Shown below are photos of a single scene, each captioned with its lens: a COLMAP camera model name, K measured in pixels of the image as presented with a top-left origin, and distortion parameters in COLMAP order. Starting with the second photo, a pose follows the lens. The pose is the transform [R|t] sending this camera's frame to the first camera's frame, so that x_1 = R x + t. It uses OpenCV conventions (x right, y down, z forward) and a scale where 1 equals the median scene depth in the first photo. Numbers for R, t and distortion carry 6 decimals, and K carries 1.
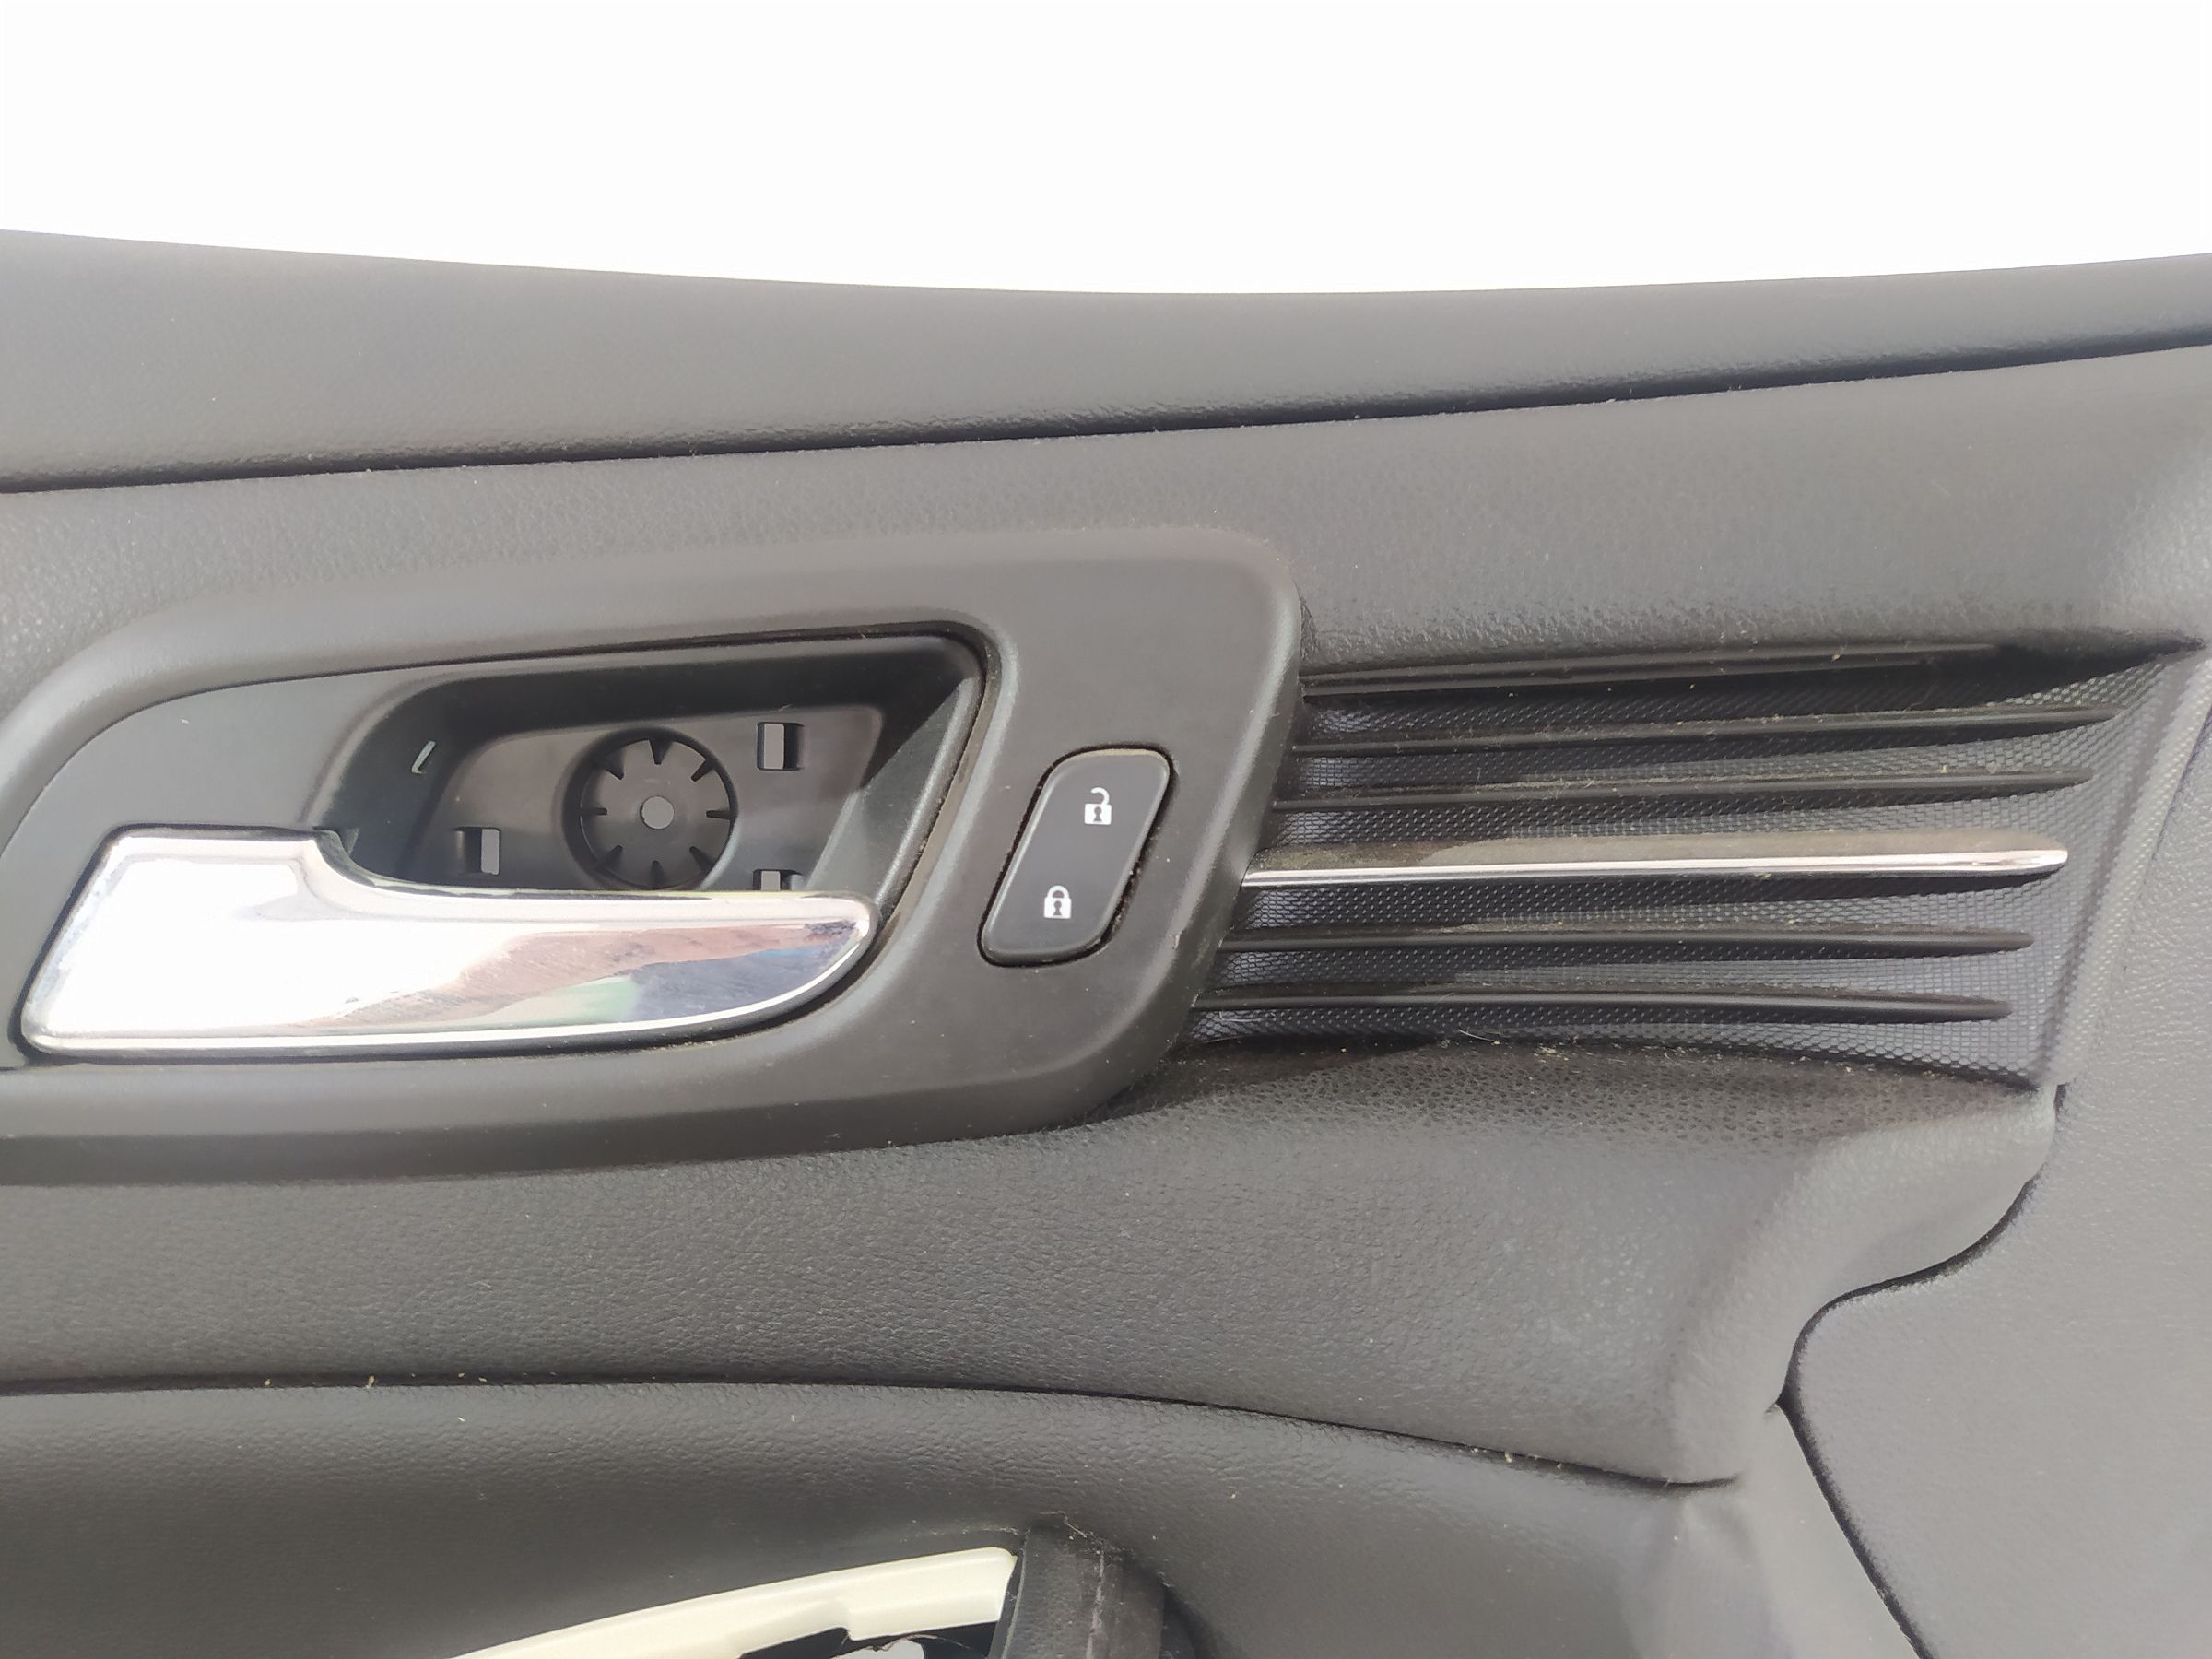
lens RADIAL K [[1589.8, 0, 1106.0], [0, 1589.8, 829.5], [0, 0, 1]] dist [0.005166, -0.040326]
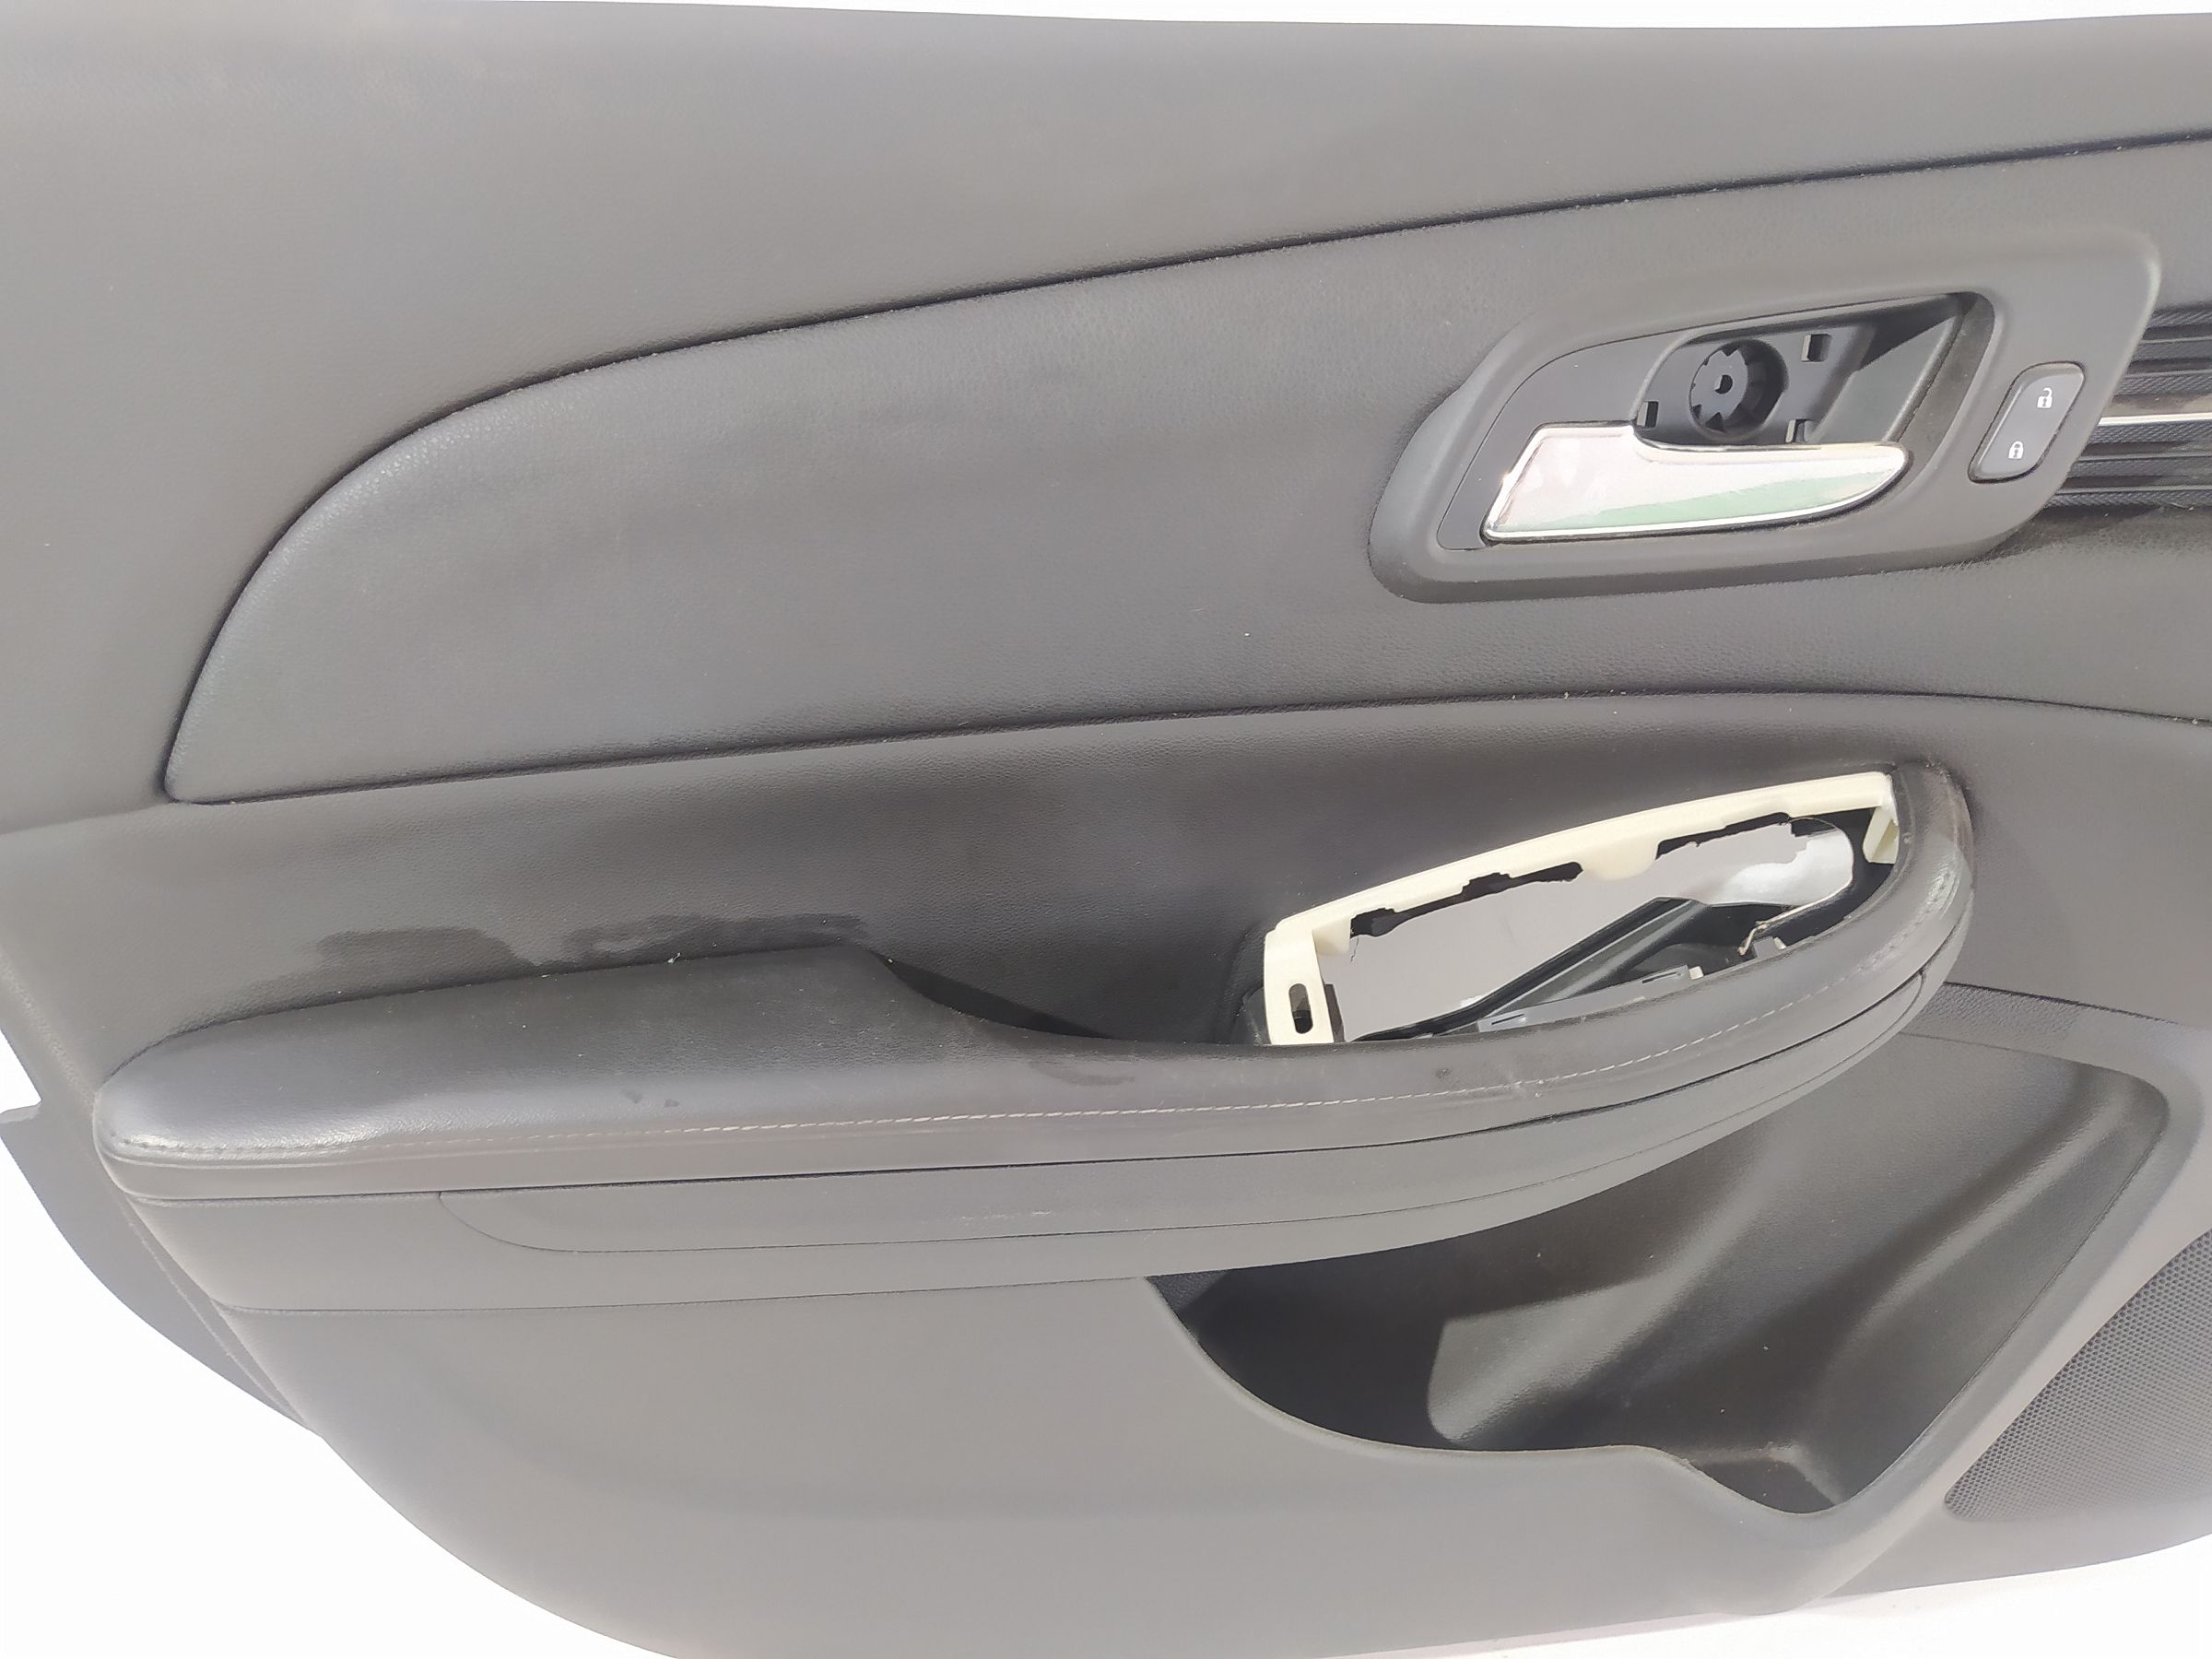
lens RADIAL K [[1589.8, 0, 1106.0], [0, 1589.8, 829.5], [0, 0, 1]] dist [0.005166, -0.040326]
pose [[0.997411, -0.006979, -0.071572, -0.927854], [0.034612, 0.919003, 0.392728, -0.300398], [0.063034, -0.394188, 0.916866, -0.933100]]
